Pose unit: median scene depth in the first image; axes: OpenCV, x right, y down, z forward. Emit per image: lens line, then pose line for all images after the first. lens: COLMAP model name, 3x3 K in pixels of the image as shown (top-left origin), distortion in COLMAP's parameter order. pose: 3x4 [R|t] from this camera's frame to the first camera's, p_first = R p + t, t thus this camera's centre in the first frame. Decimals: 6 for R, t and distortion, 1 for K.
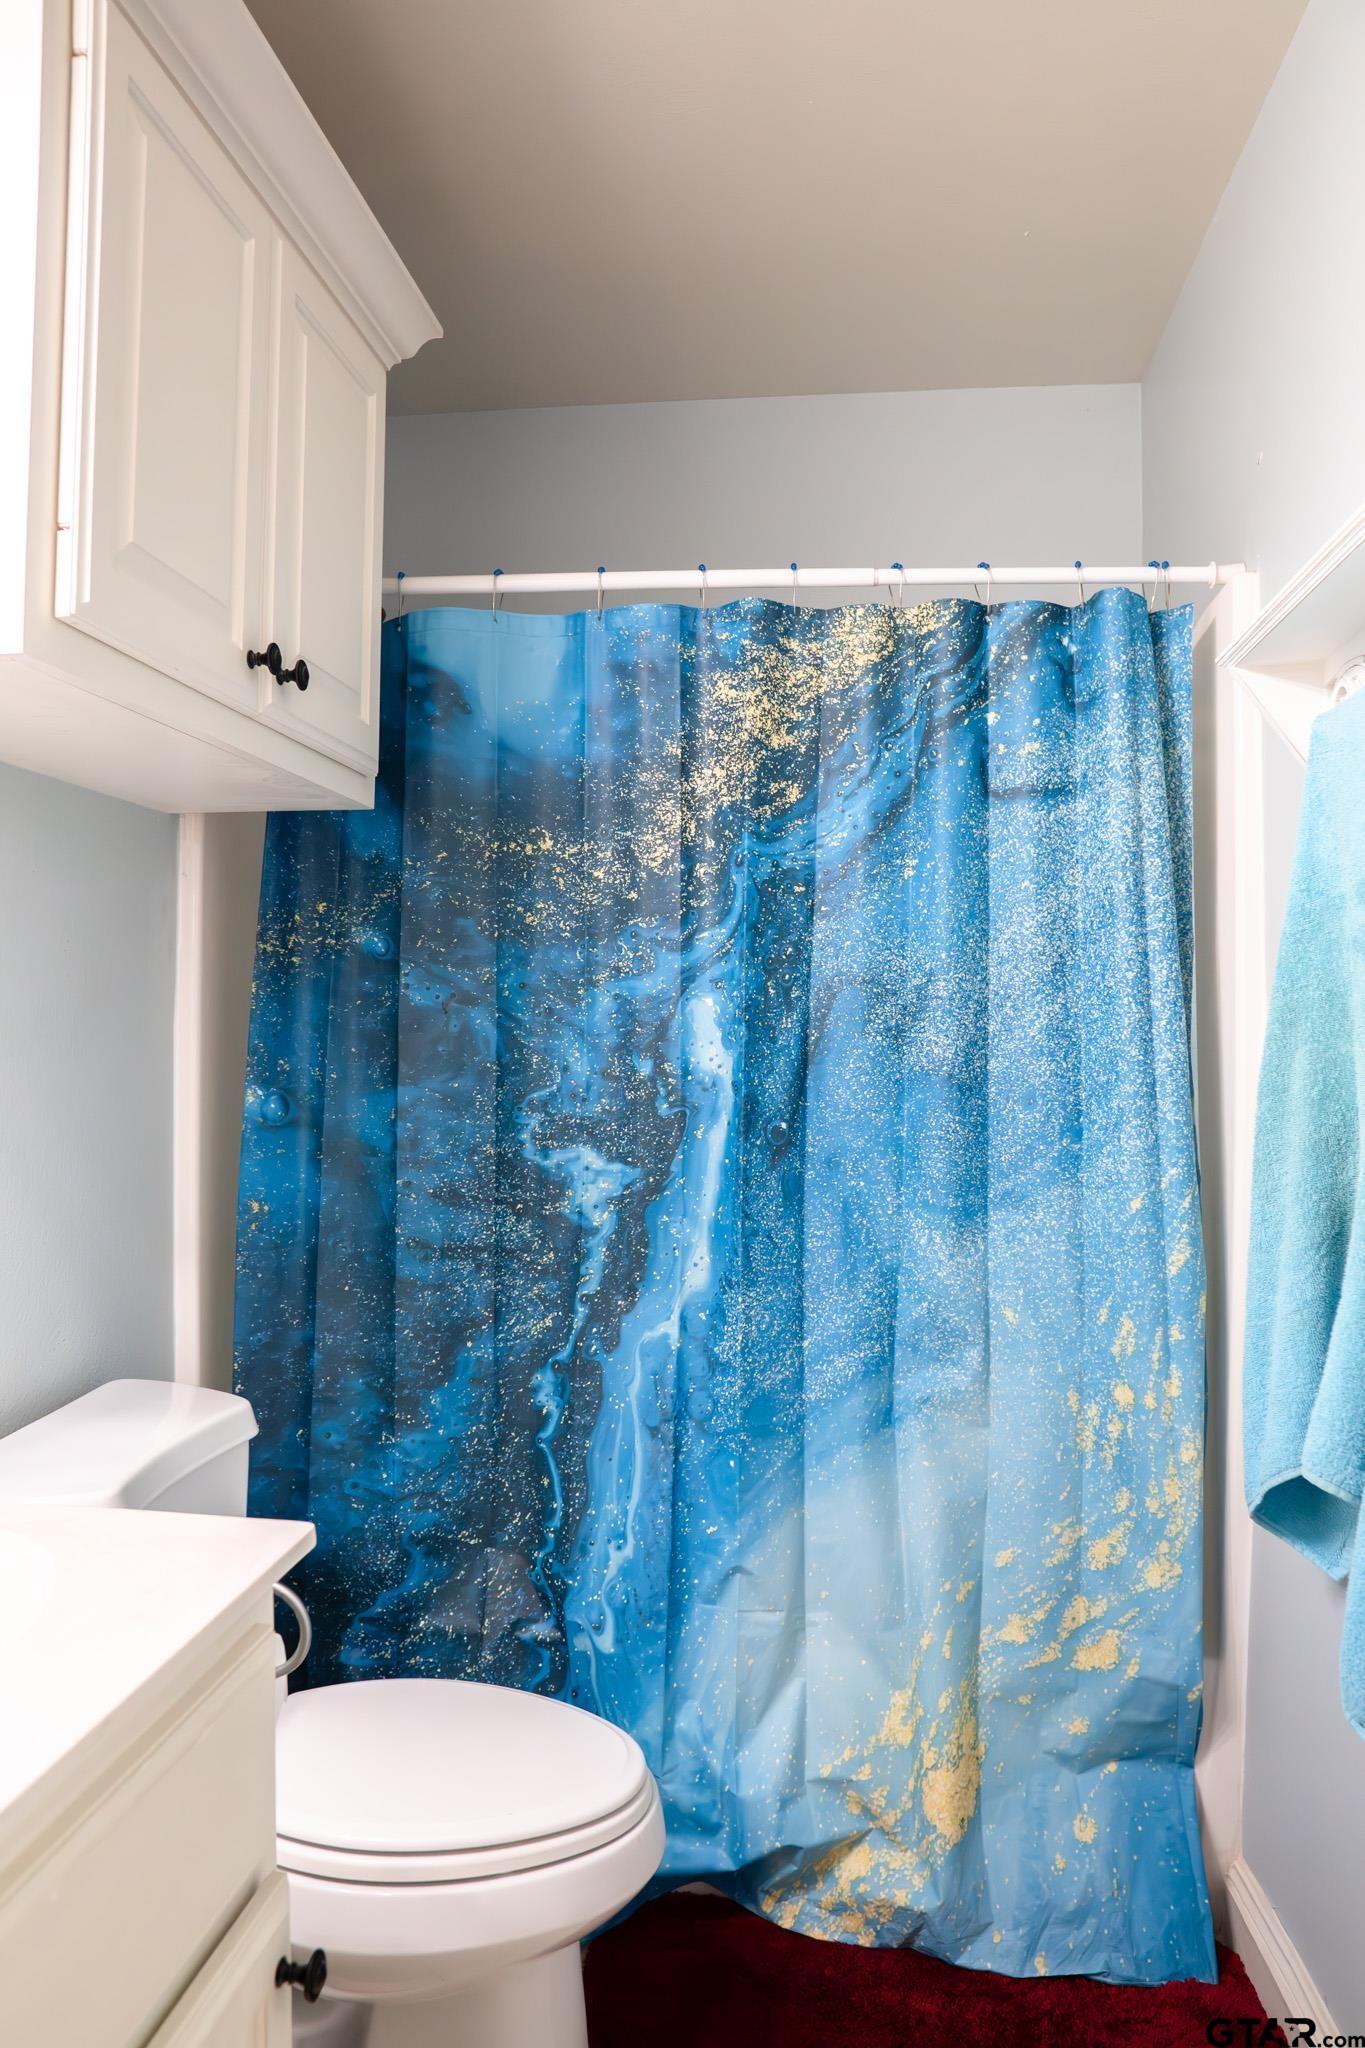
lens RADIAL K [[1444.0, 0, 682.5], [0, 1444.0, 1024.0], [0, 0, 1]] dist [-0.114806, 0.077098]
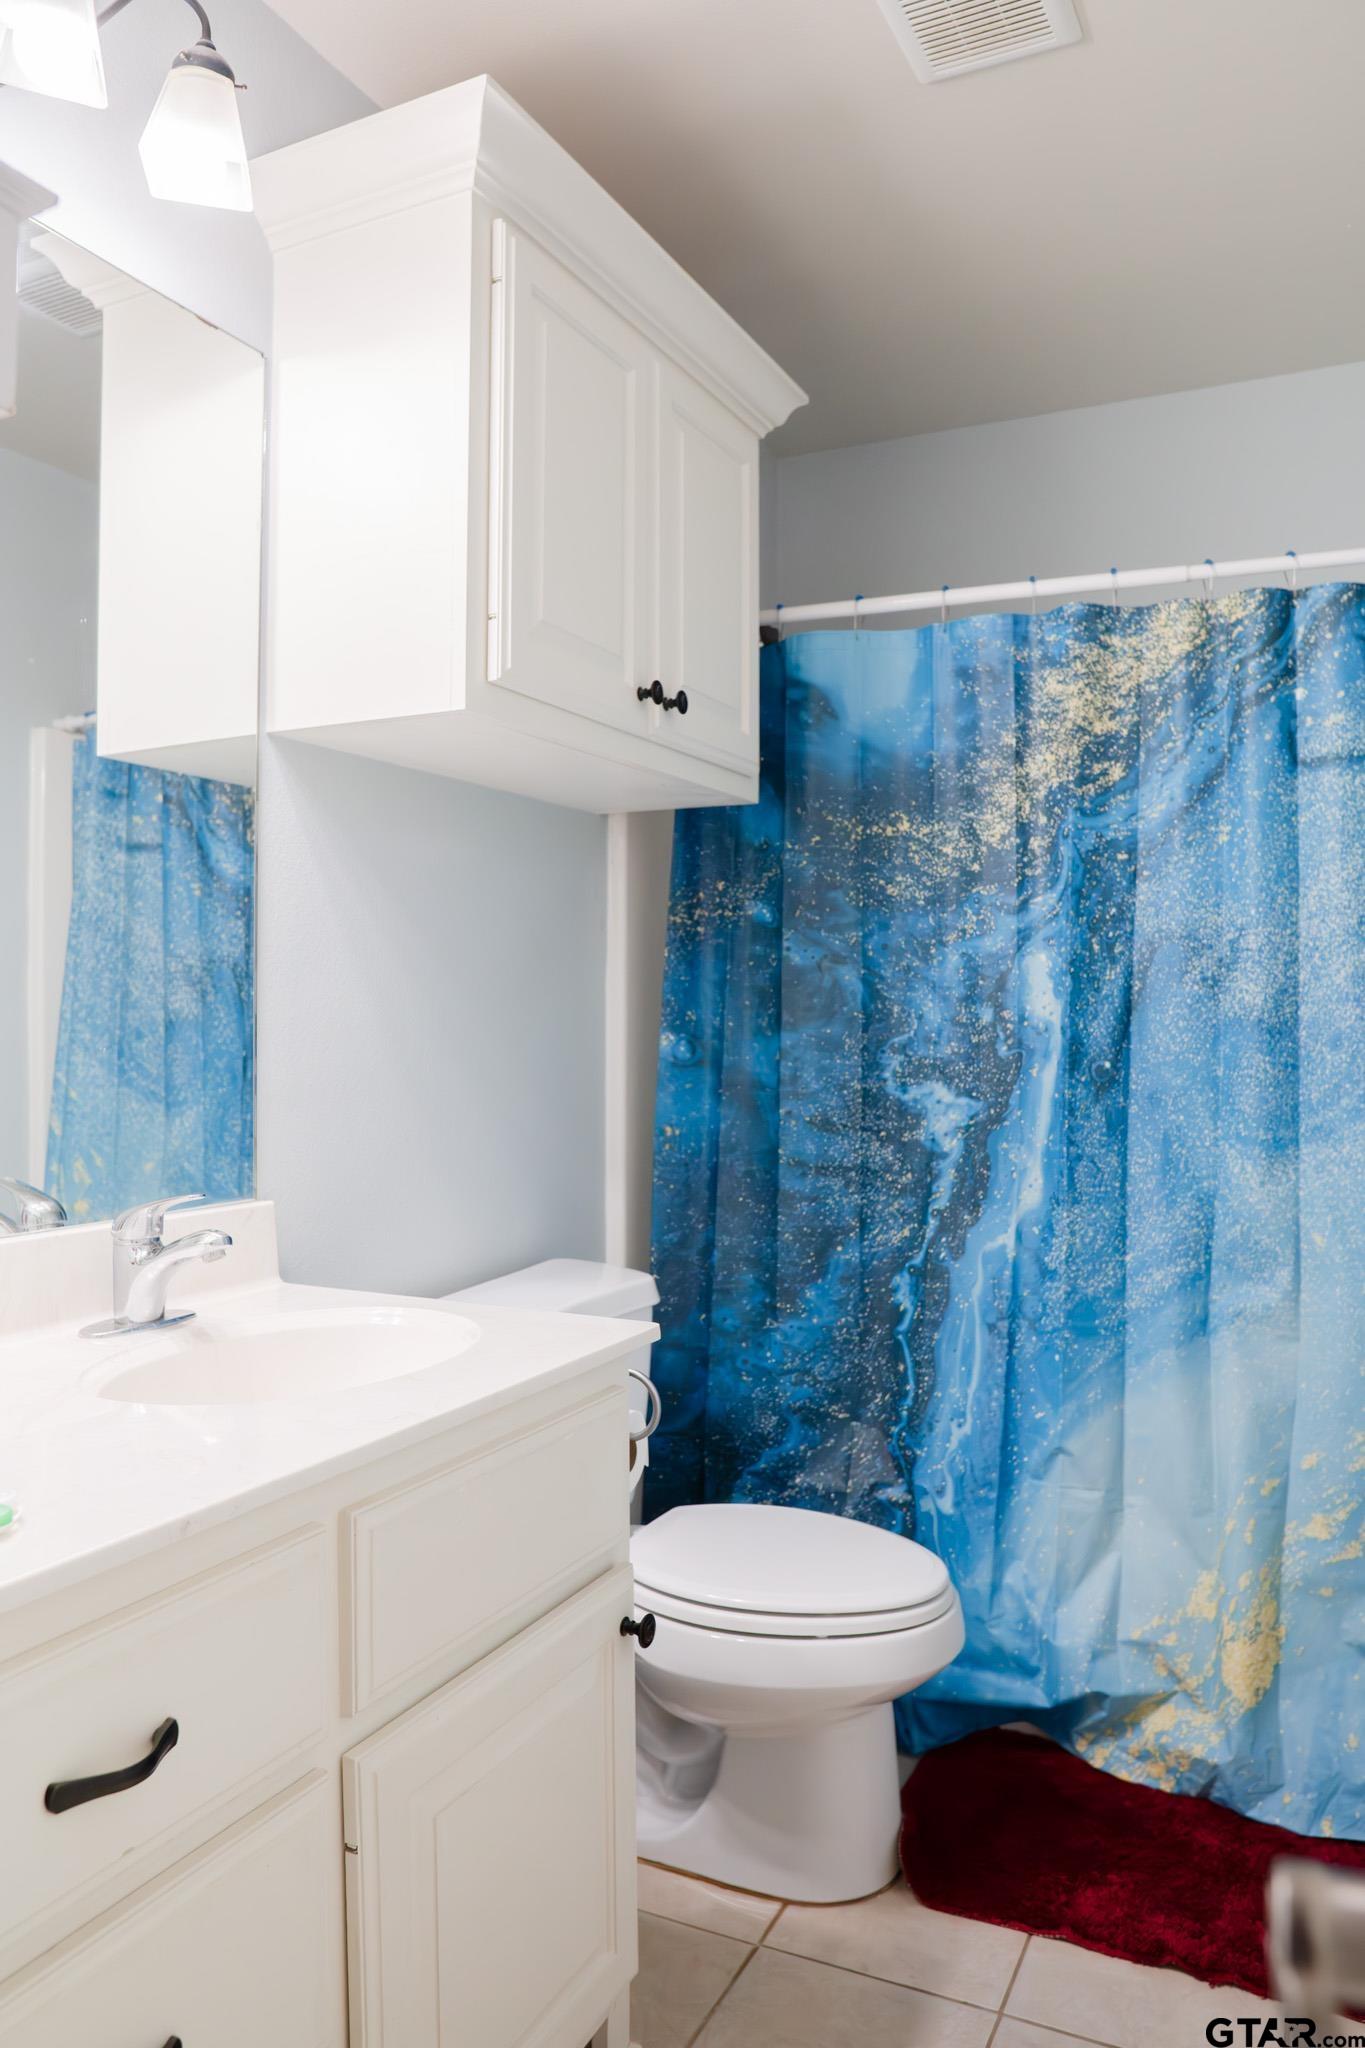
lens RADIAL K [[1444.0, 0, 682.5], [0, 1444.0, 1024.0], [0, 0, 1]] dist [-0.114806, 0.077098]
pose [[0.945488, -0.003617, -0.325637, 0.120087], [0.006433, 0.999951, 0.007573, 0.027367], [0.325593, -0.009255, 0.945465, -0.174718]]
